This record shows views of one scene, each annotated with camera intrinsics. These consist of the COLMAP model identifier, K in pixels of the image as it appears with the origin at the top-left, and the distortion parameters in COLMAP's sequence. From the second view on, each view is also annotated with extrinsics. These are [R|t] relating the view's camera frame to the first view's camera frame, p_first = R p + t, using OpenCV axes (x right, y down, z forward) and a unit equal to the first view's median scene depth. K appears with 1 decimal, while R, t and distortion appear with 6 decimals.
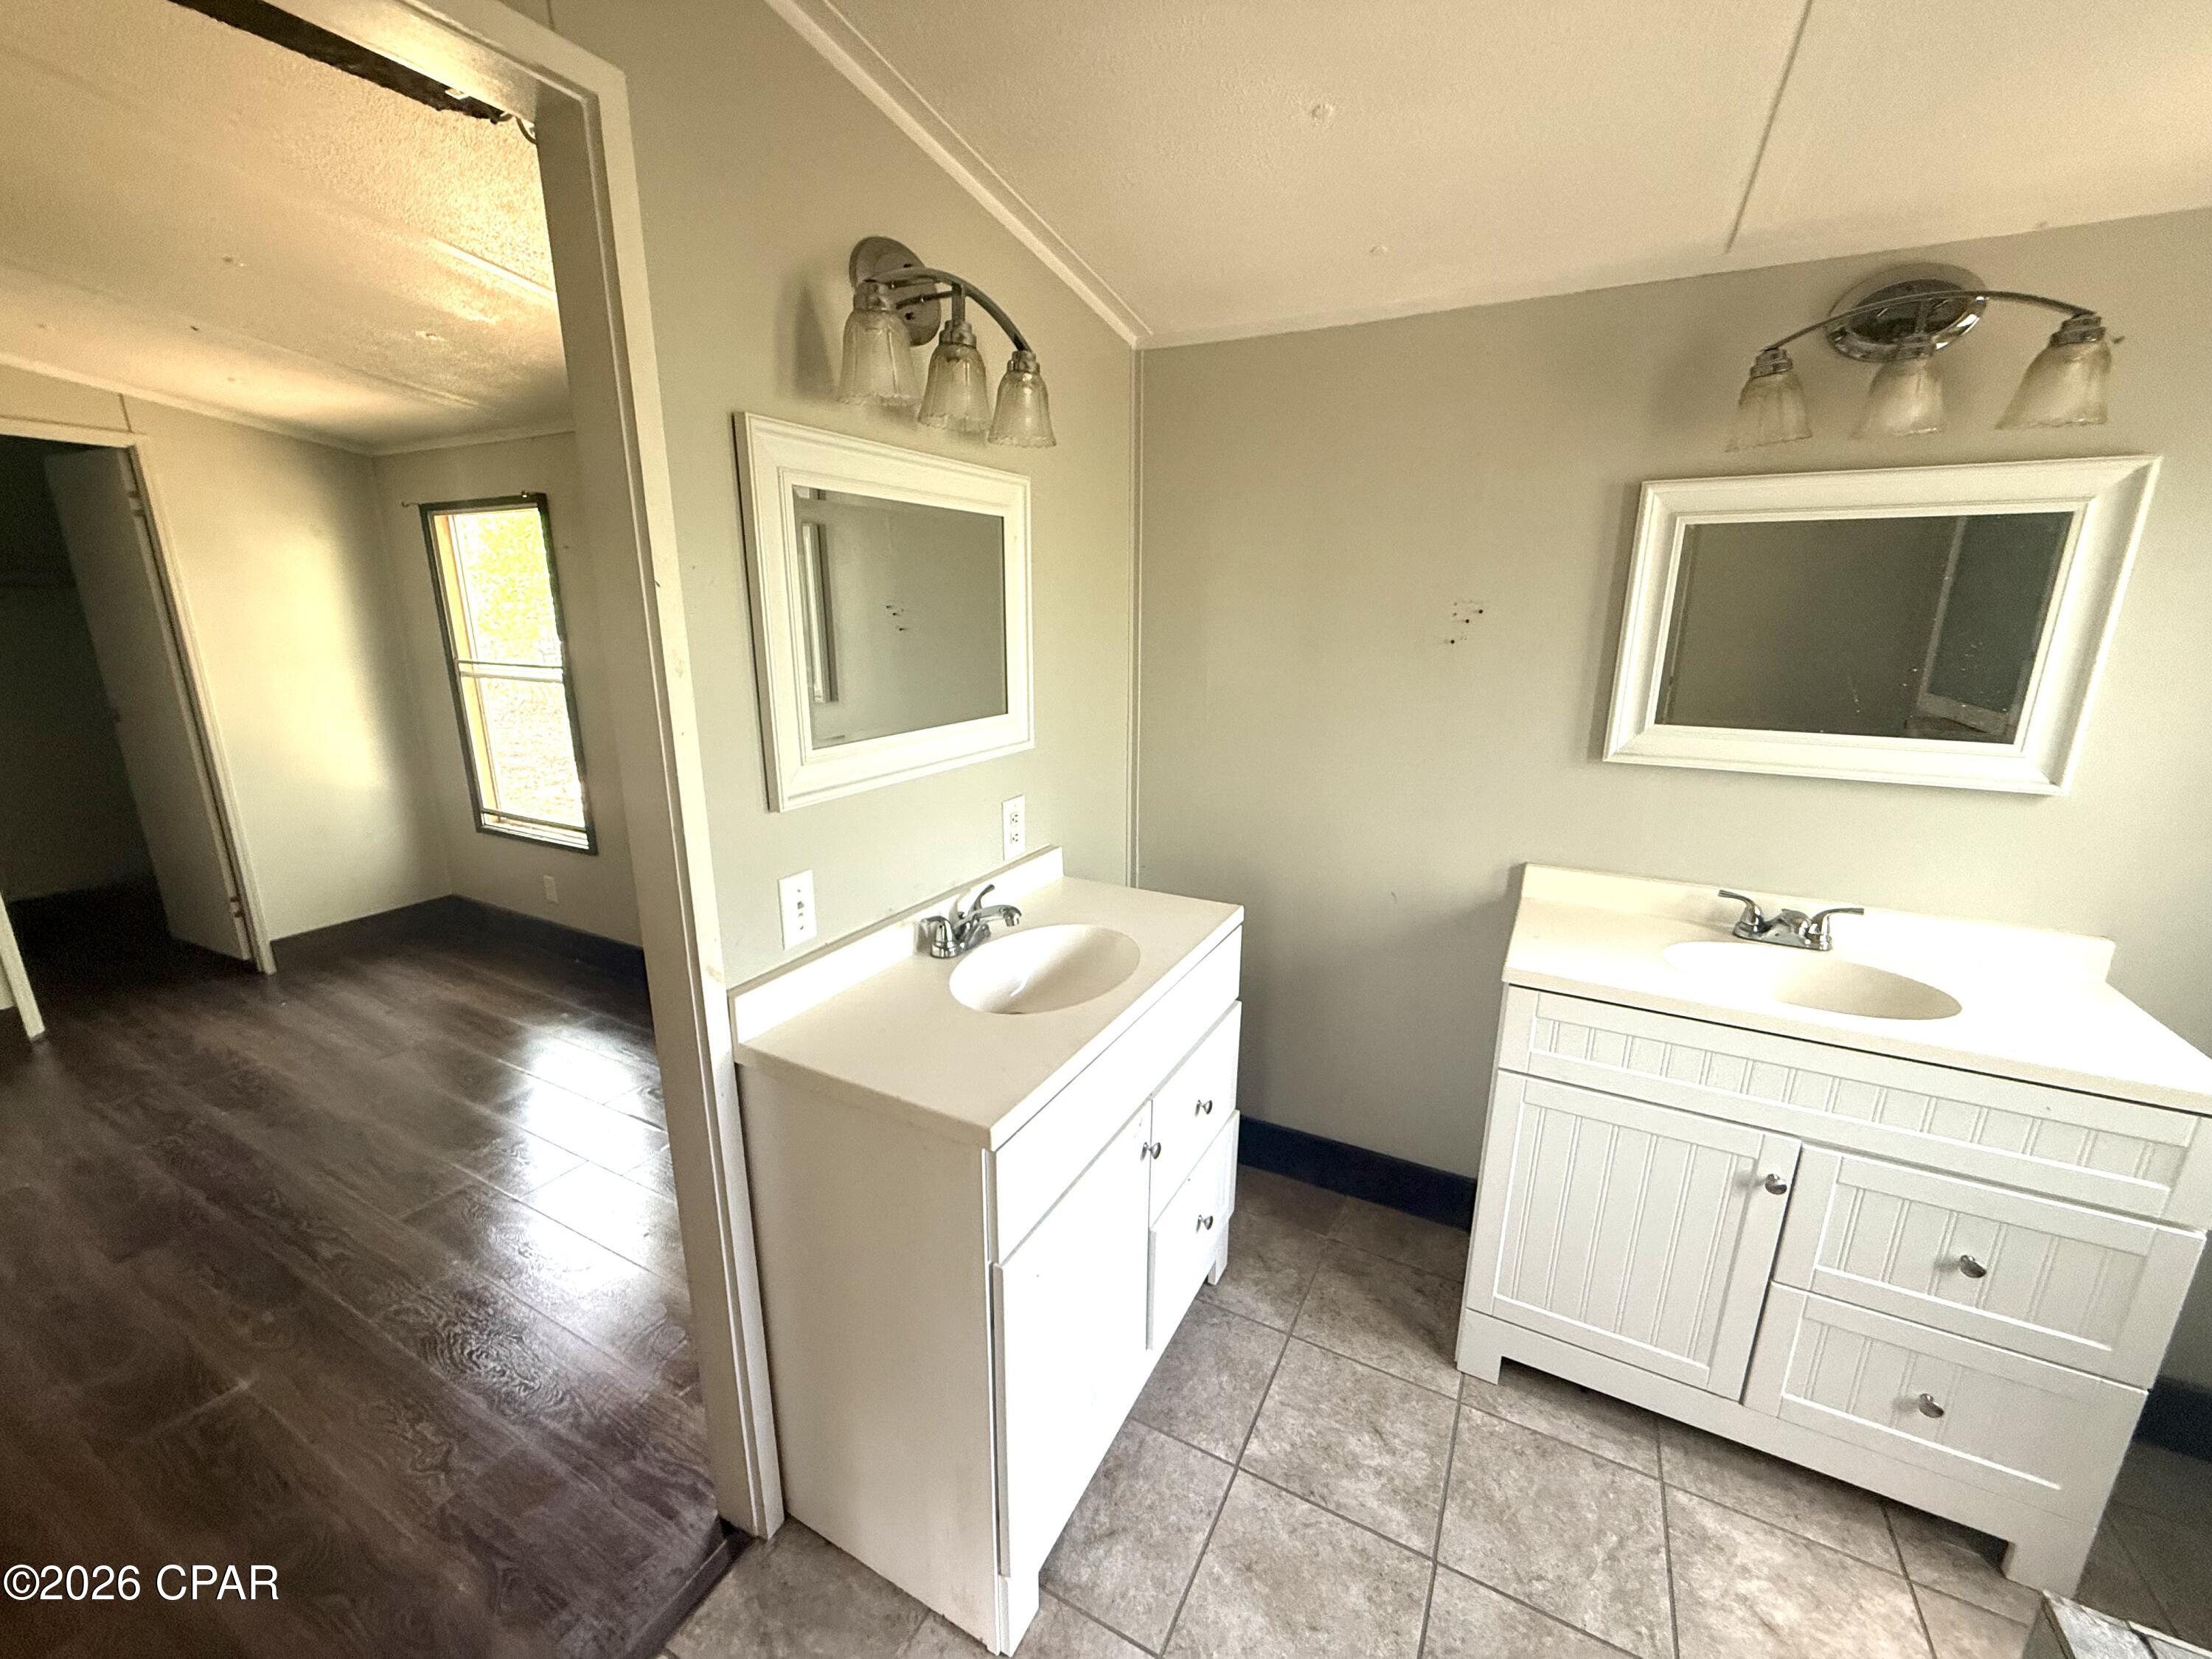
lens RADIAL K [[882.6, 0, 1112.1], [0, 882.6, 830.2], [0, 0, 1]] dist [-0.002703, 0.001686]
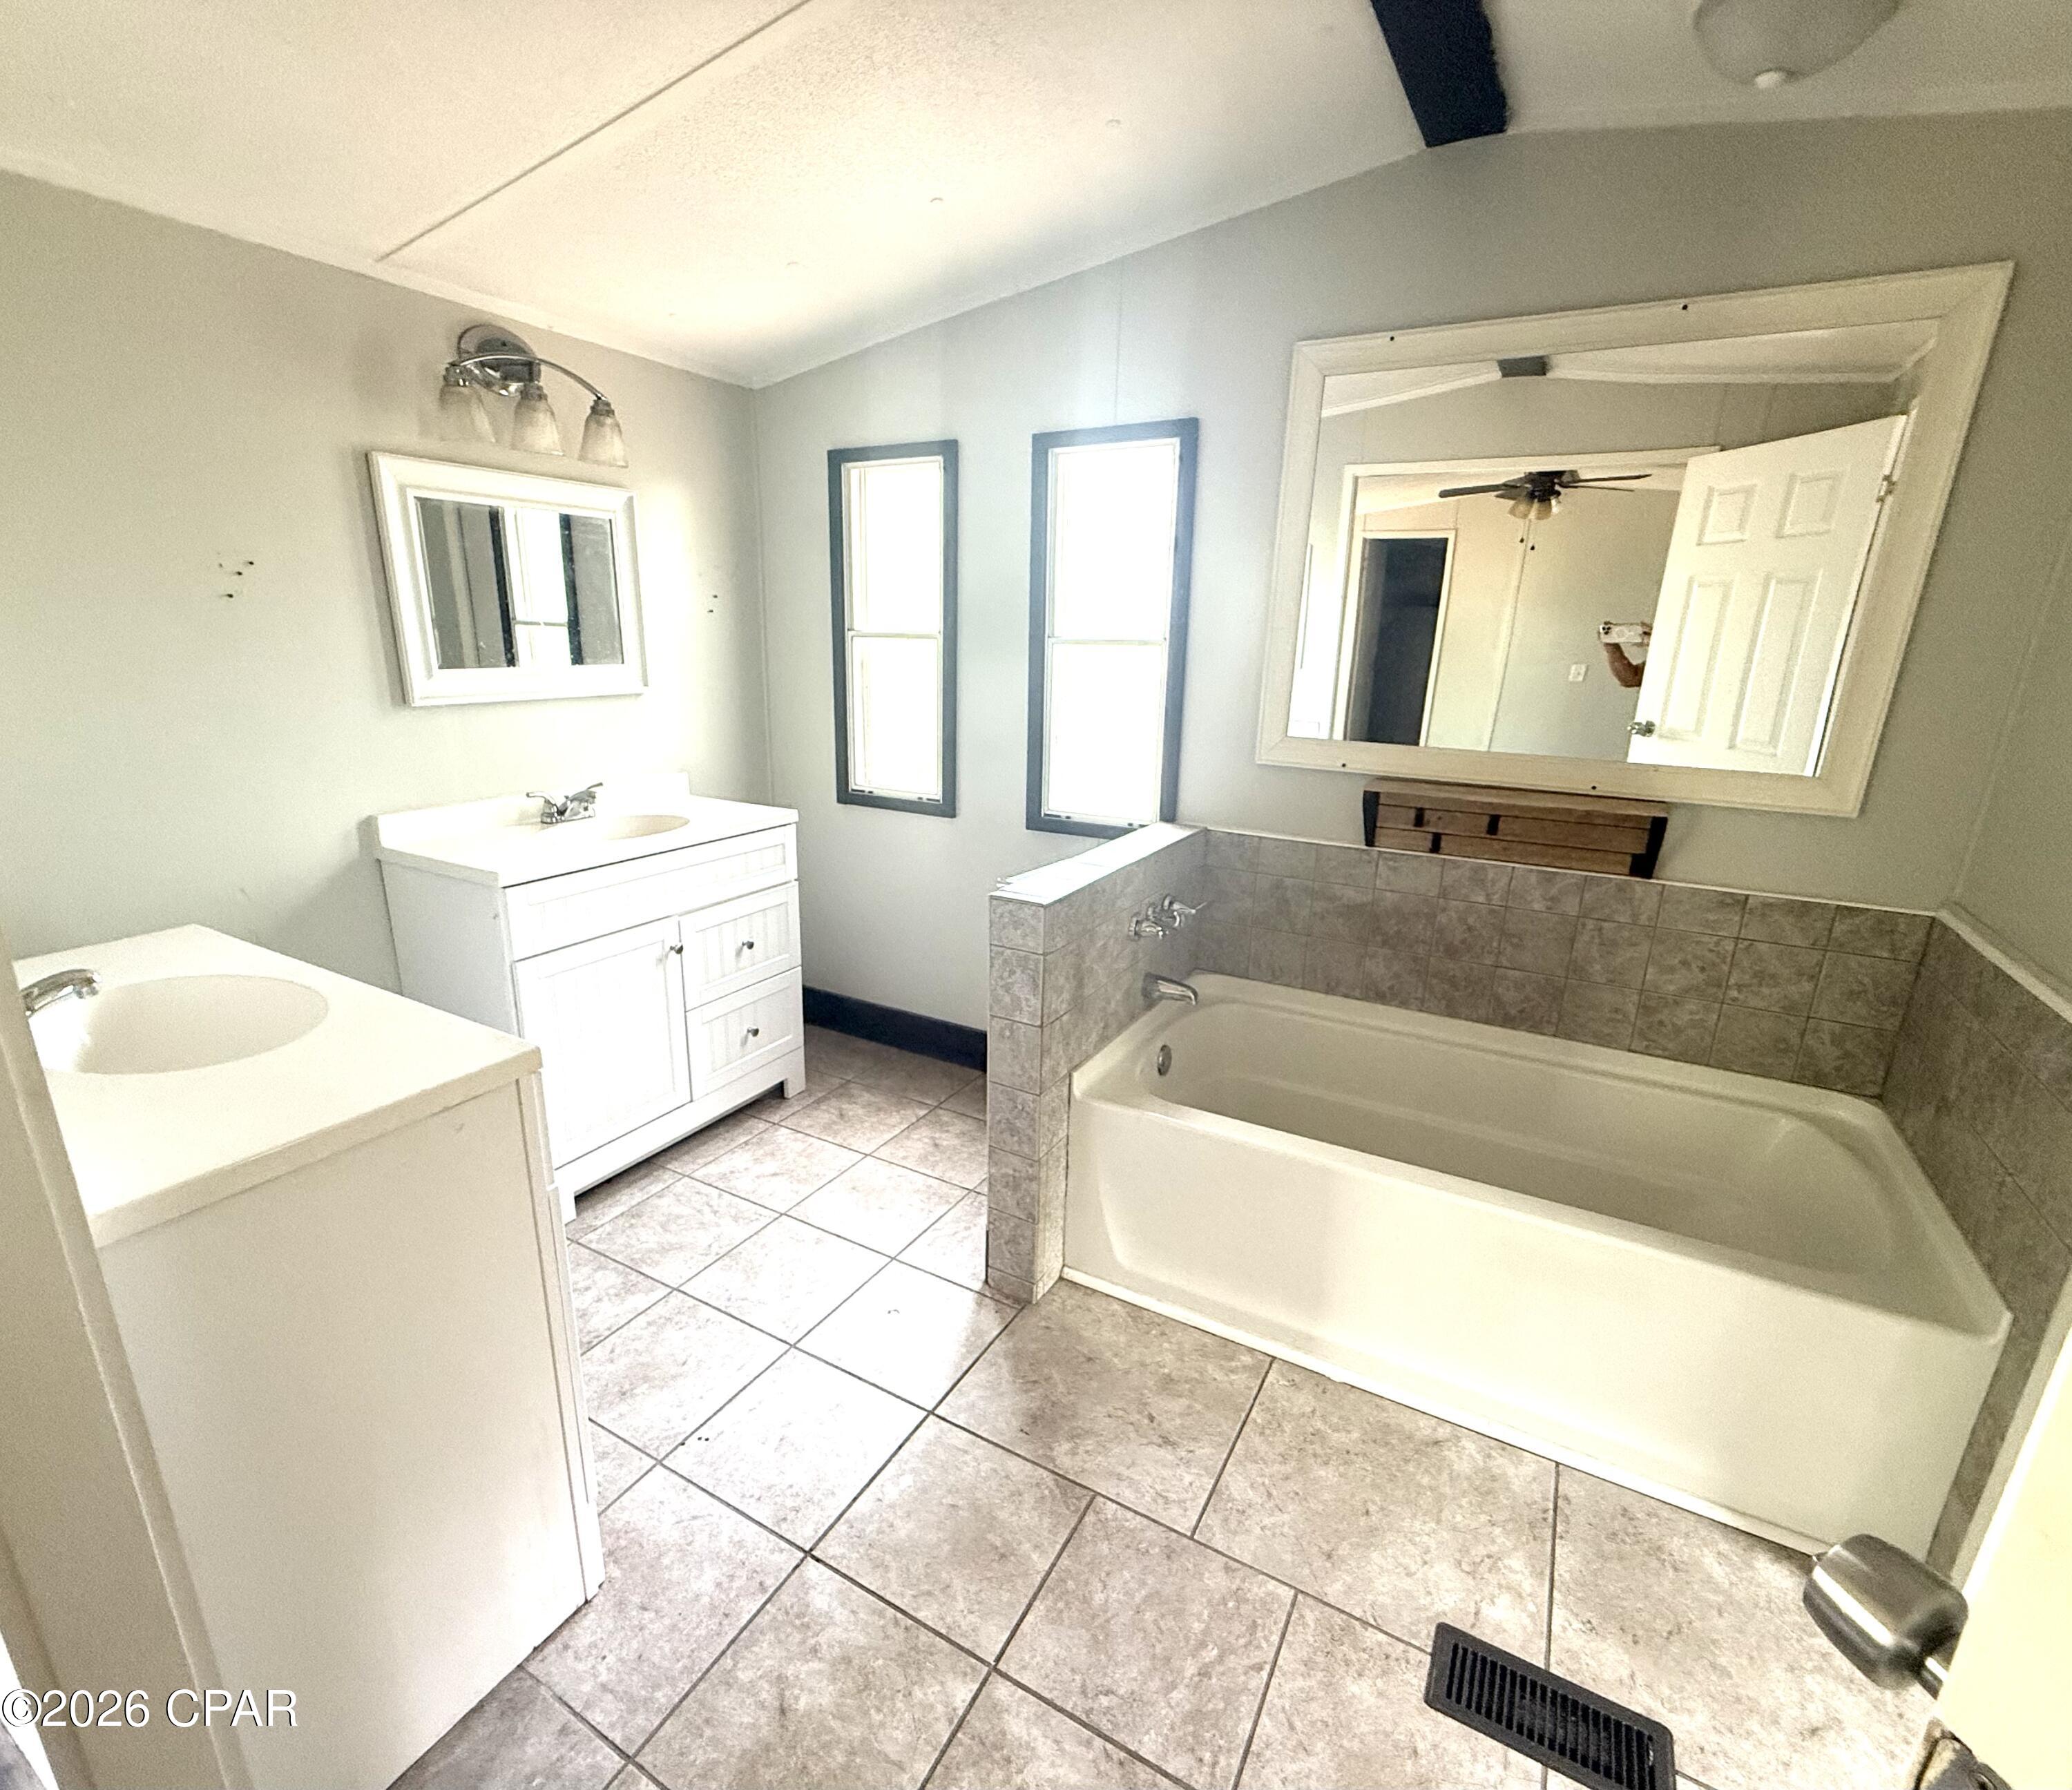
lens RADIAL K [[957.8, 0, 1036.4], [0, 957.8, 901.8], [0, 0, 1]] dist [0.000943, -0.000799]
pose [[0.023132, -0.293352, 0.955725, -0.777056], [0.217071, 0.934647, 0.281629, -0.019544], [-0.975882, 0.200945, 0.085299, 0.195084]]
